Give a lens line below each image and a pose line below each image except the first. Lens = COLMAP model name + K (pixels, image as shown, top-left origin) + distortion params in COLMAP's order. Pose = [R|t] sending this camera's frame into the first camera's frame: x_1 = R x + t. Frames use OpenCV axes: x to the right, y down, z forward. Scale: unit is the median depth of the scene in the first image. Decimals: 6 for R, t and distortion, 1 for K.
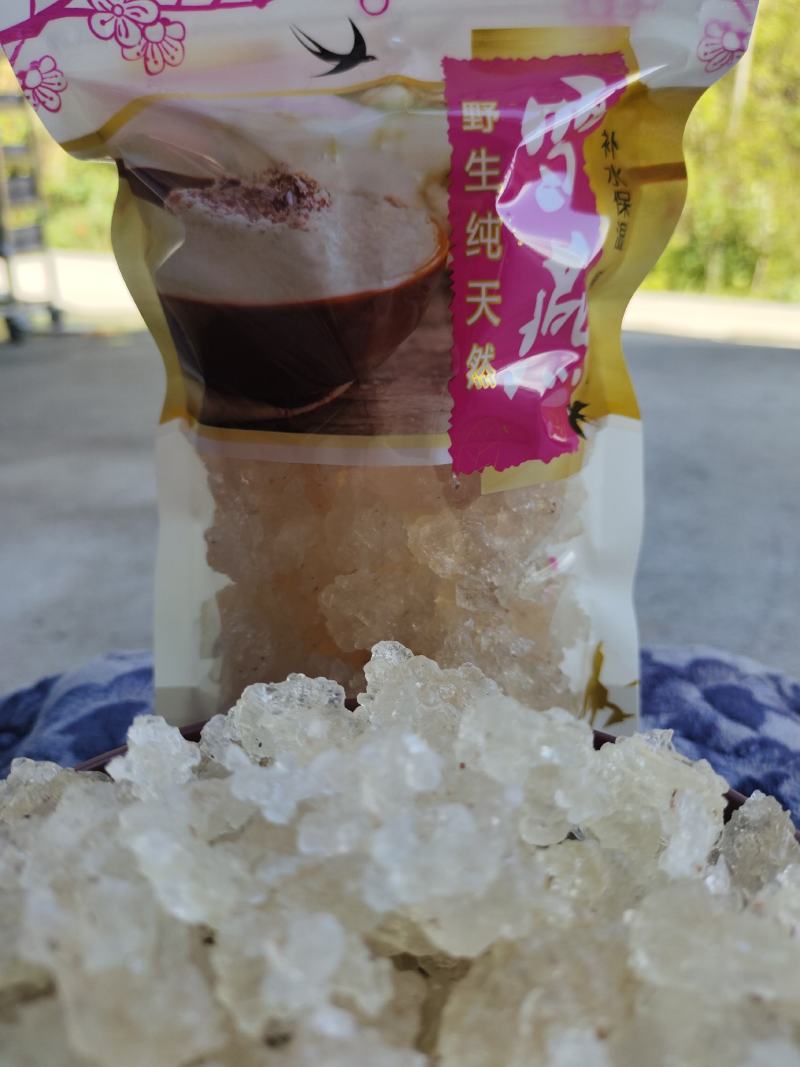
lens RADIAL K [[809.7, 0, 419.9], [0, 809.7, 532.8], [0, 0, 1]] dist [-0.005930, -0.024106]
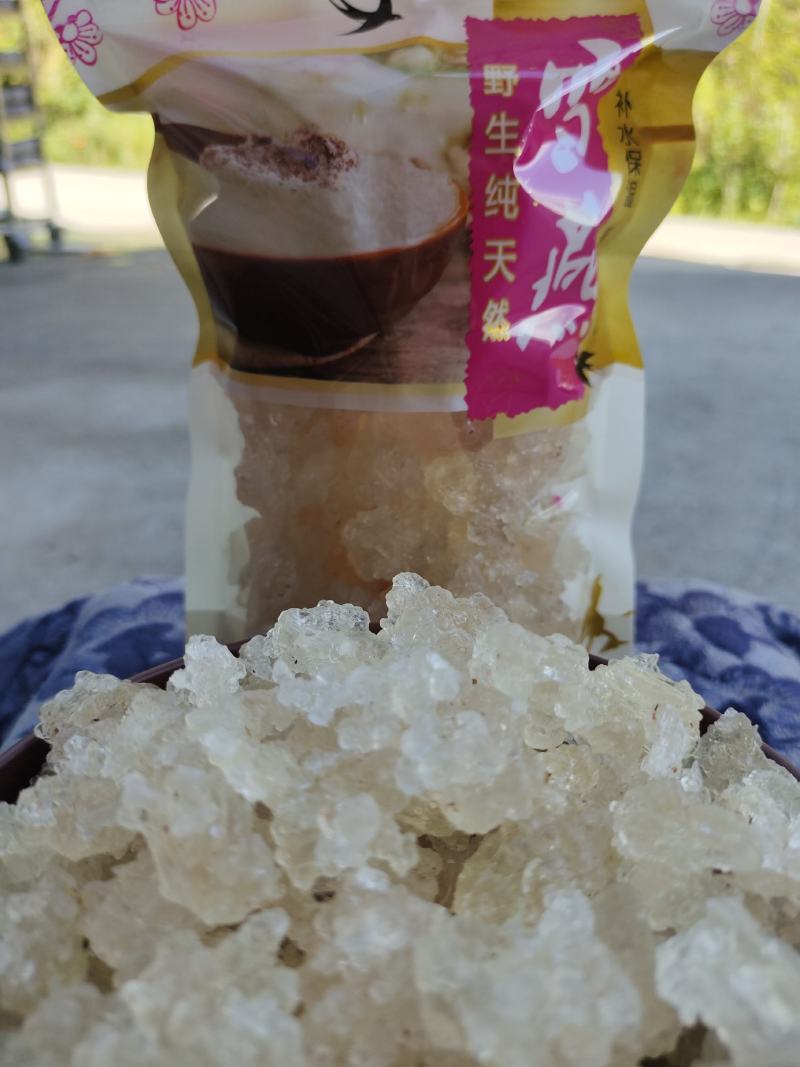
lens RADIAL K [[809.7, 0, 418.8], [0, 809.7, 534.8], [0, 0, 1]] dist [-0.005930, -0.024106]
pose [[0.999892, 0.014222, -0.003729, -0.018883], [-0.013821, 0.995689, 0.091717, -0.019056], [0.005017, -0.091655, 0.995778, -0.097465]]
